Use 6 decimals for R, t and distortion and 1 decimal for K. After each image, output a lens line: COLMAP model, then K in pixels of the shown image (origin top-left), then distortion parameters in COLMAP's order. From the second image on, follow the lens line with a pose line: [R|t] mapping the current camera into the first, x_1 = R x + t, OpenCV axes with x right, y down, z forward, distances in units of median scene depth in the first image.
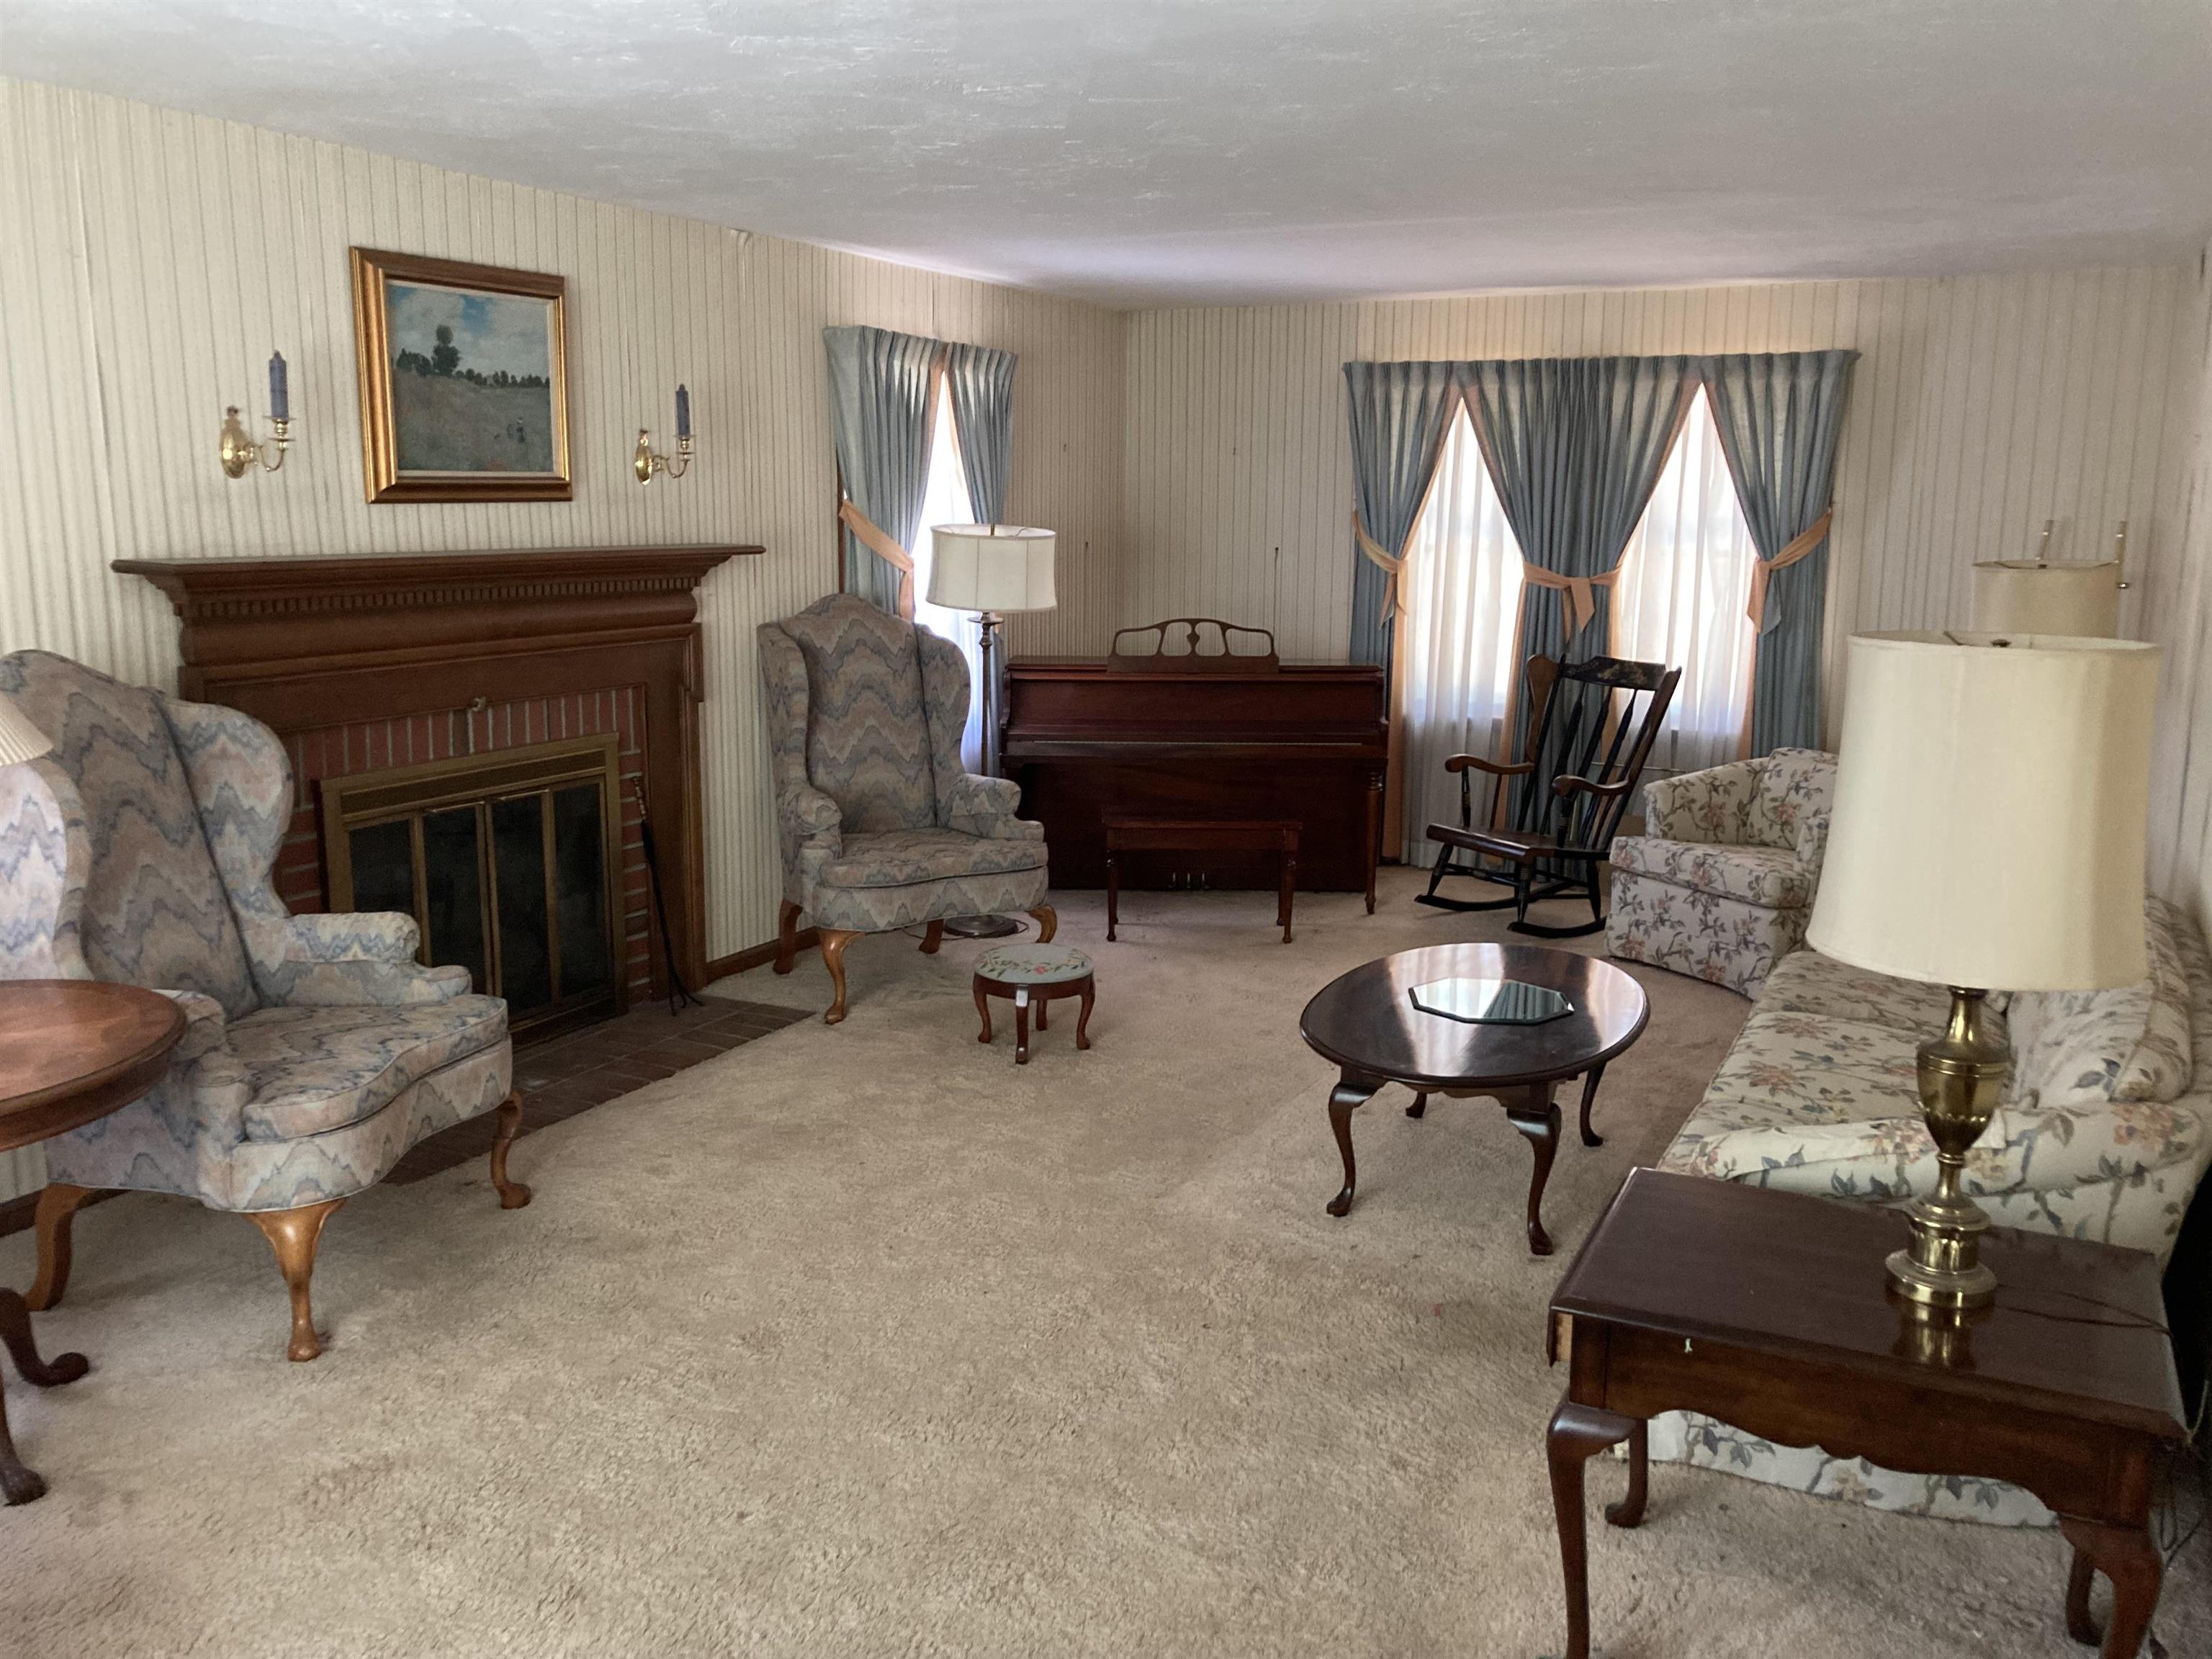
lens RADIAL K [[1826.4, 0, 1106.0], [0, 1826.4, 829.5], [0, 0, 1]] dist [0.012634, -0.003738]
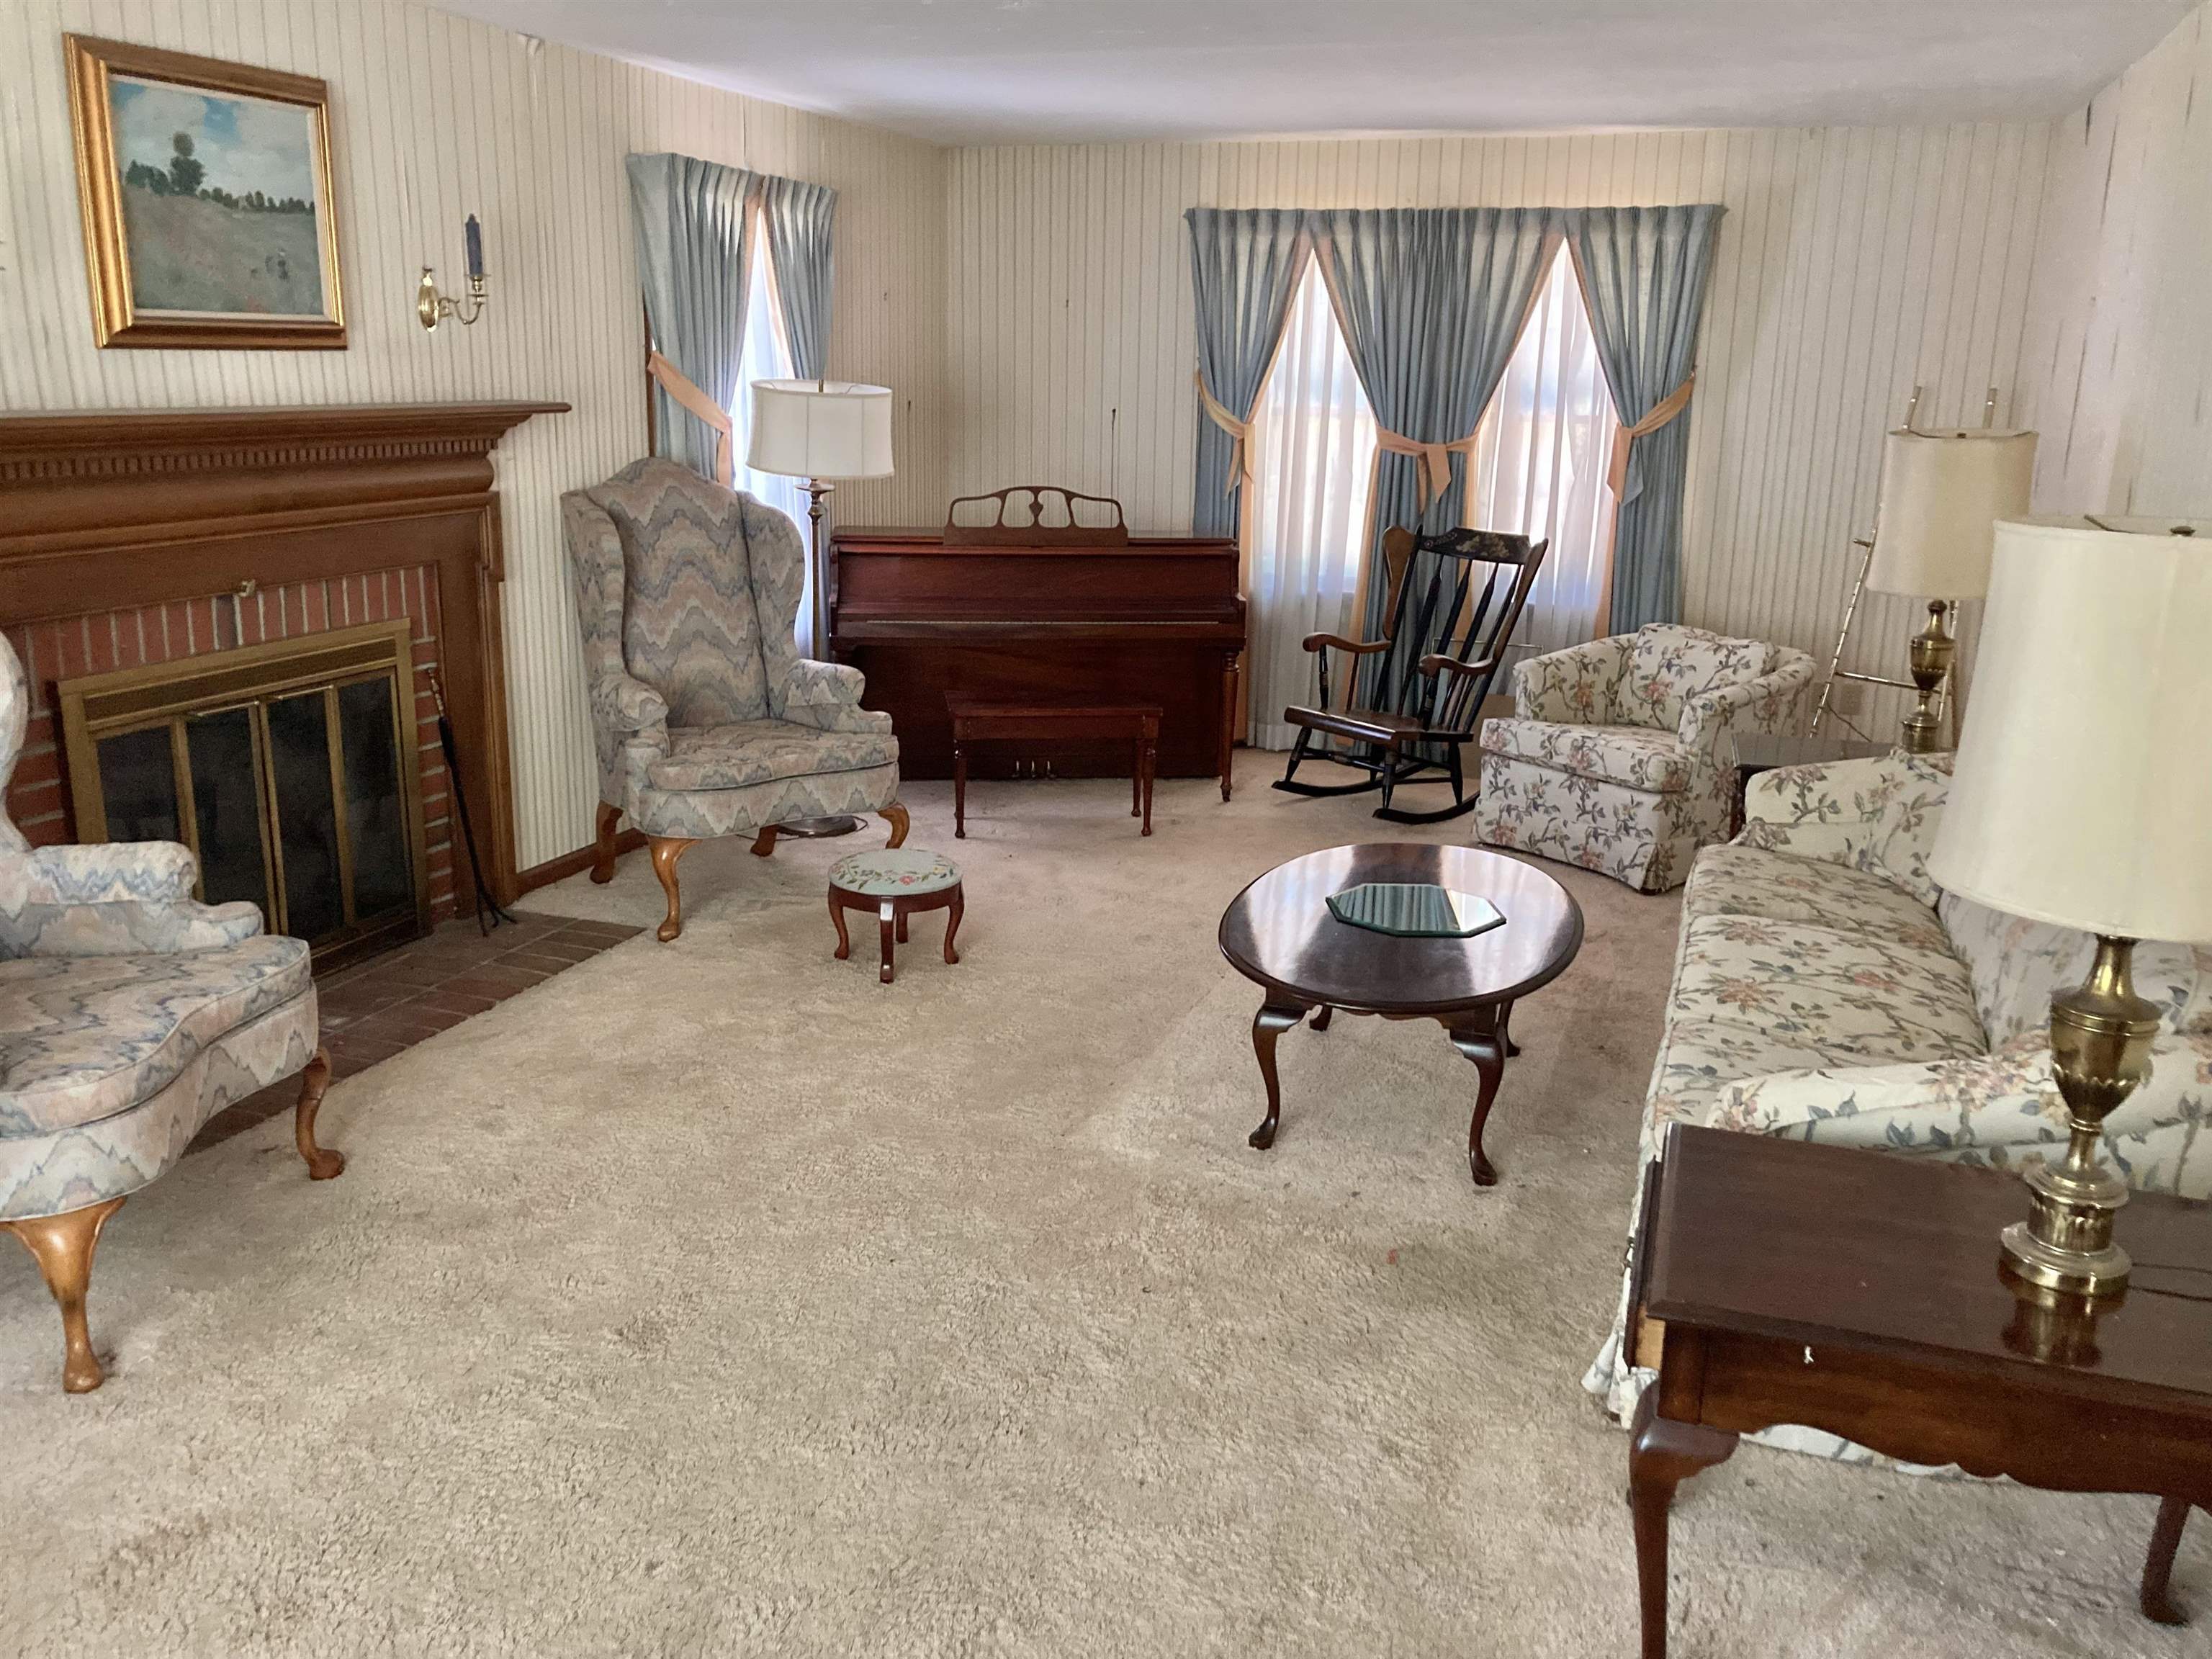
lens RADIAL K [[1844.5, 0, 1106.0], [0, 1844.5, 829.5], [0, 0, 1]] dist [0.003288, 0.025230]
pose [[0.992886, -0.020061, 0.117363, -0.047239], [0.011673, 0.997356, 0.071729, -0.013489], [-0.118492, -0.069849, 0.990495, 0.086486]]
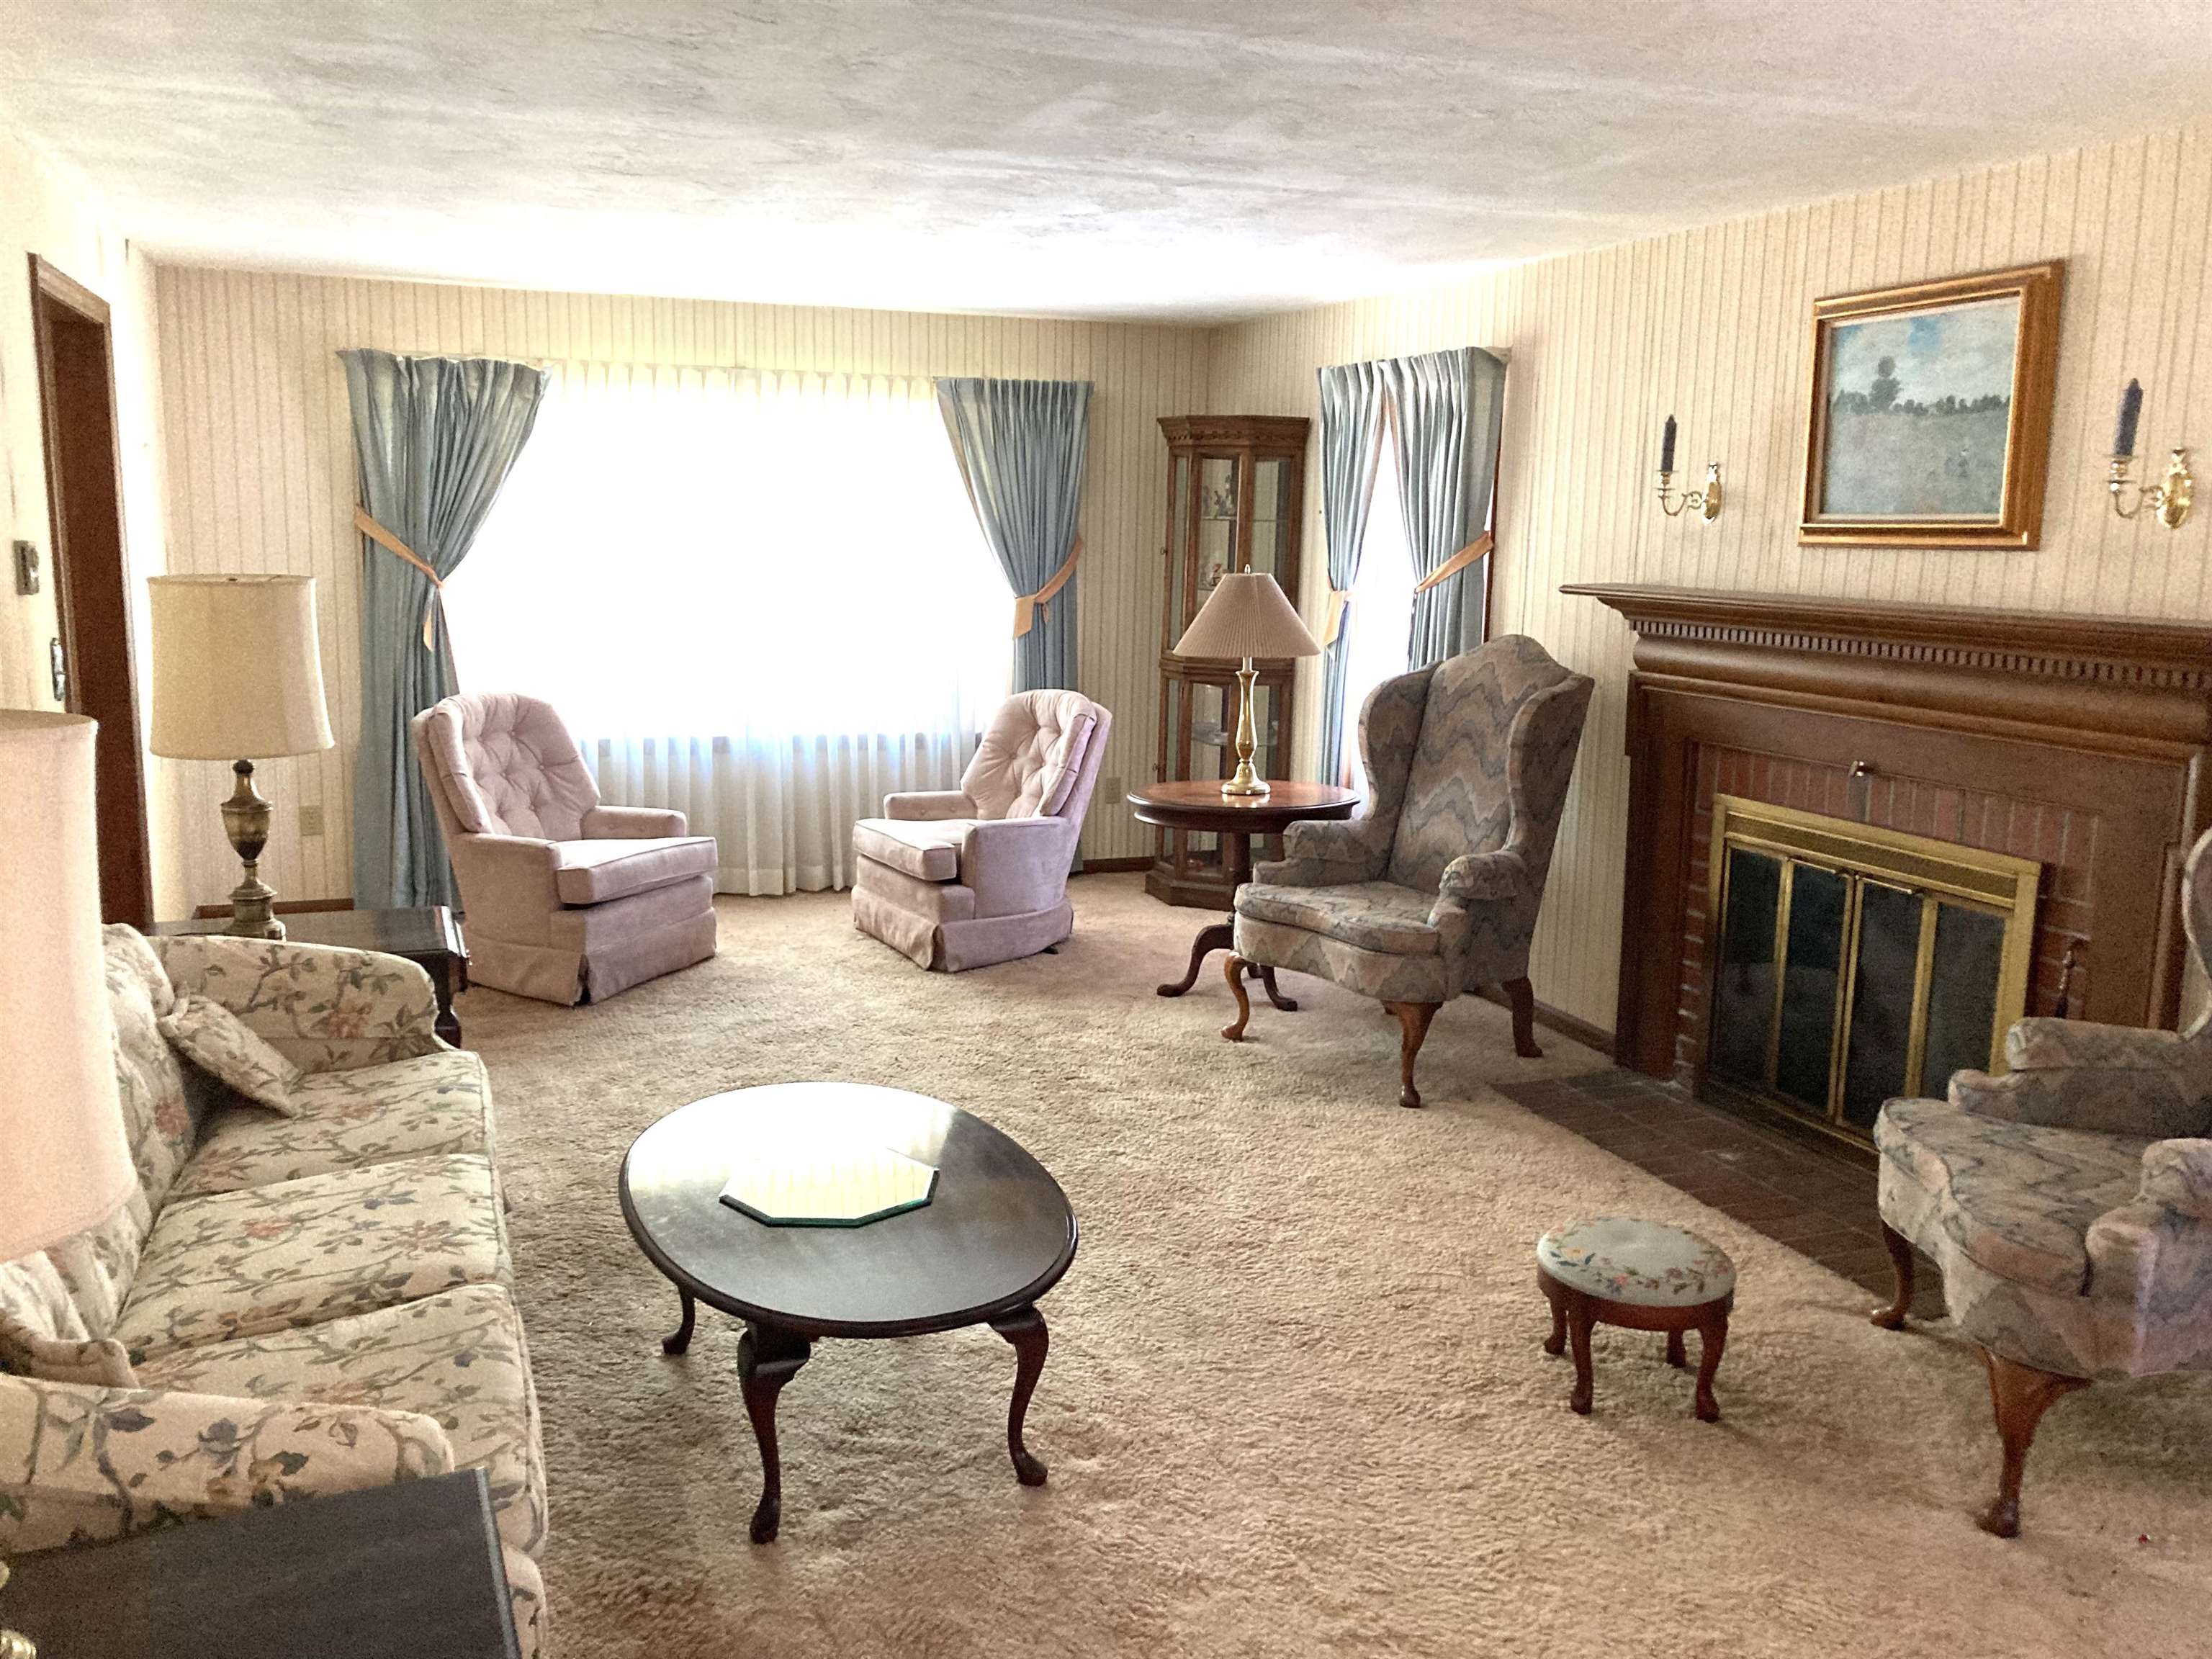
lens RADIAL K [[1887.2, 0, 1106.0], [0, 1887.2, 829.5], [0, 0, 1]] dist [0.046534, 0.001551]
pose [[-0.688285, 0.099563, -0.718576, 0.609899], [-0.155519, 0.947257, 0.280211, -0.251291], [0.708575, 0.304618, -0.636498, 1.370947]]
